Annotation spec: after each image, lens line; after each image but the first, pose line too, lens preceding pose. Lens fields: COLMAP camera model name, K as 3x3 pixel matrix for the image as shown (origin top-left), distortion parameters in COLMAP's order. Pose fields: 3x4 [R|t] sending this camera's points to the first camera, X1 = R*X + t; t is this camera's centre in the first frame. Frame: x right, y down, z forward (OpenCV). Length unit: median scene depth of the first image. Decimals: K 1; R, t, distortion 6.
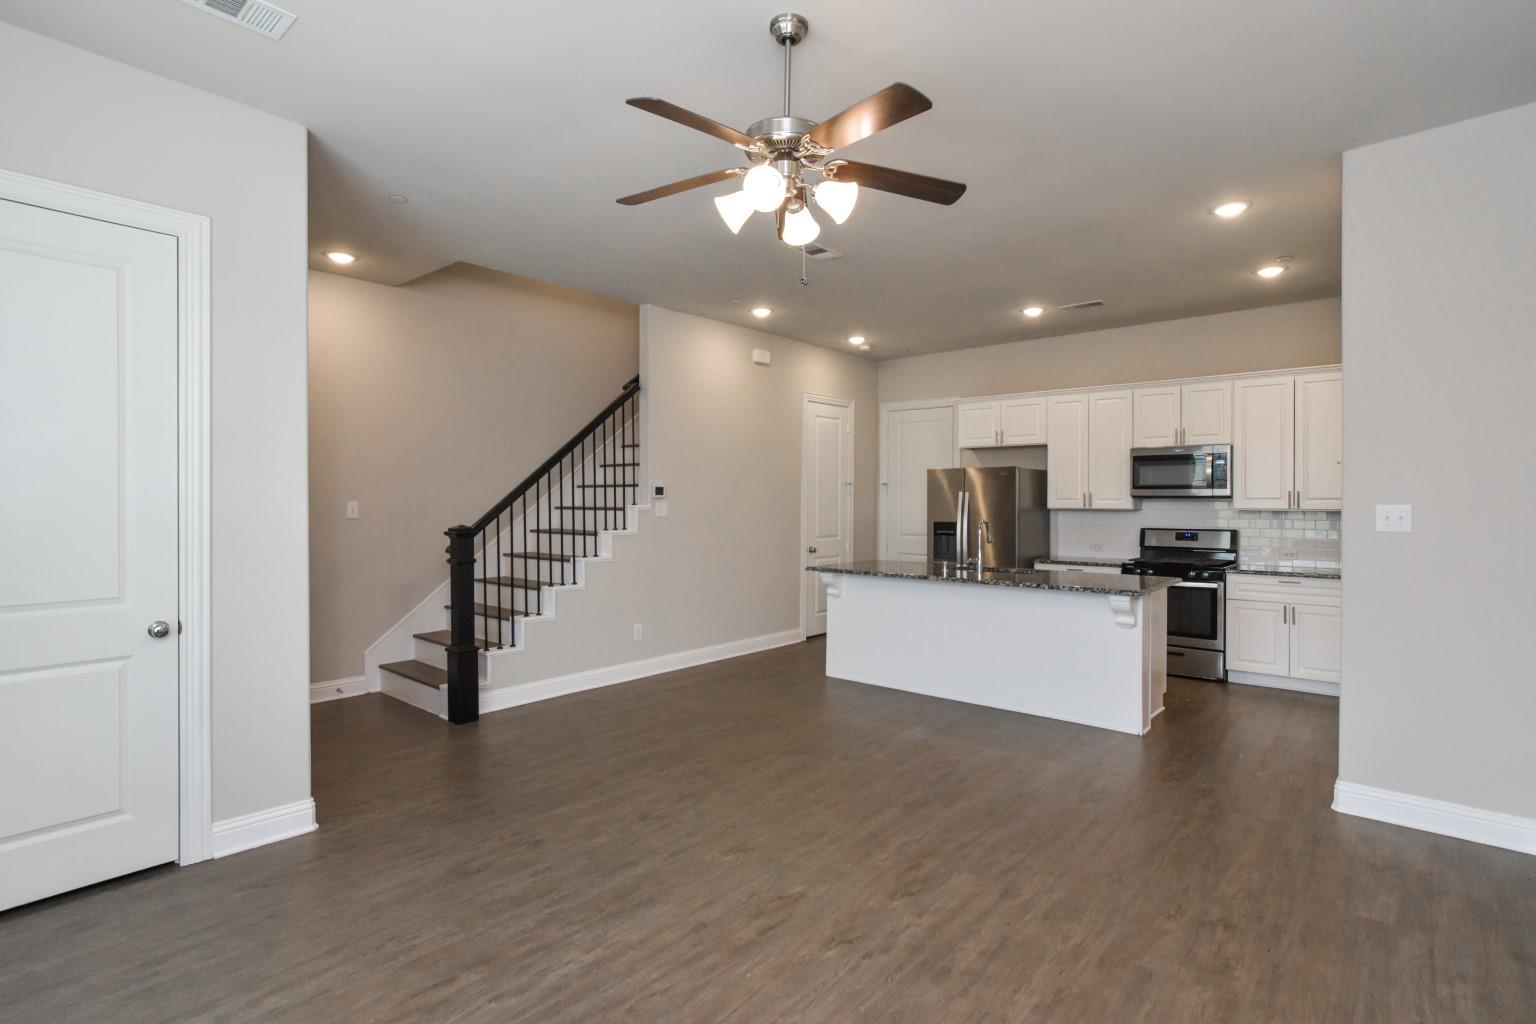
lens RADIAL K [[751.7, 0, 772.9], [0, 751.7, 500.9], [0, 0, 1]] dist [-0.002779, -0.000328]
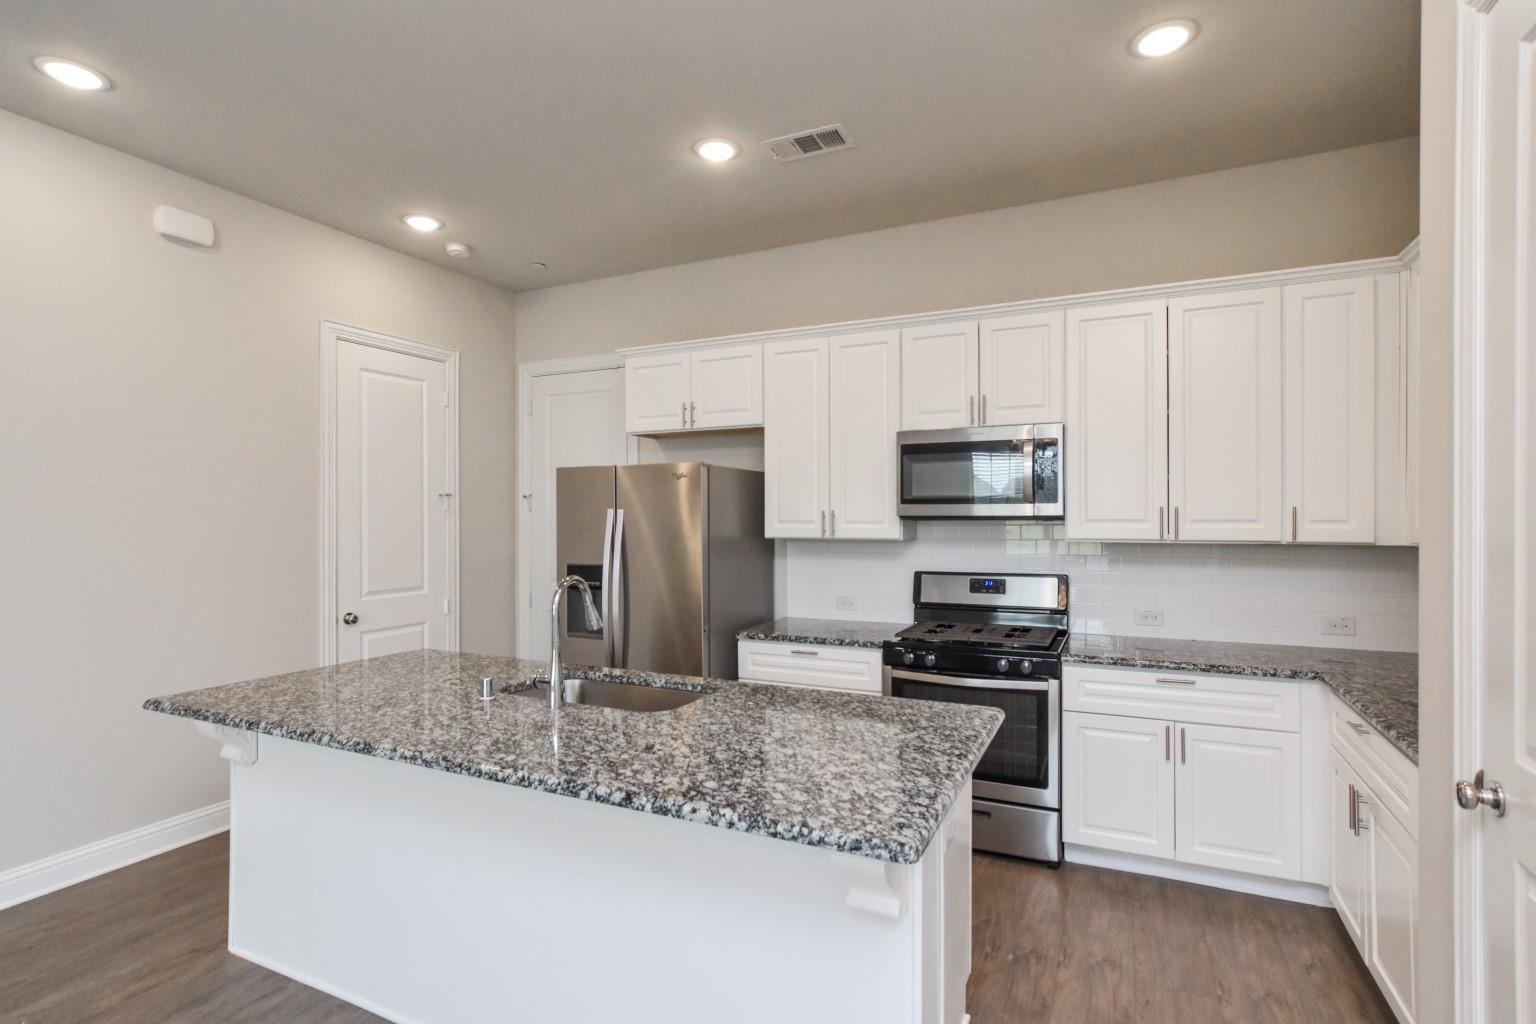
lens RADIAL K [[731.7, 0, 772.9], [0, 731.7, 520.2], [0, 0, 1]] dist [-0.000527, 0.000313]
pose [[0.964577, -0.007529, 0.263693, 0.240118], [0.005435, 0.999948, 0.008671, -0.008700], [-0.263744, -0.006930, 0.964568, 0.492755]]
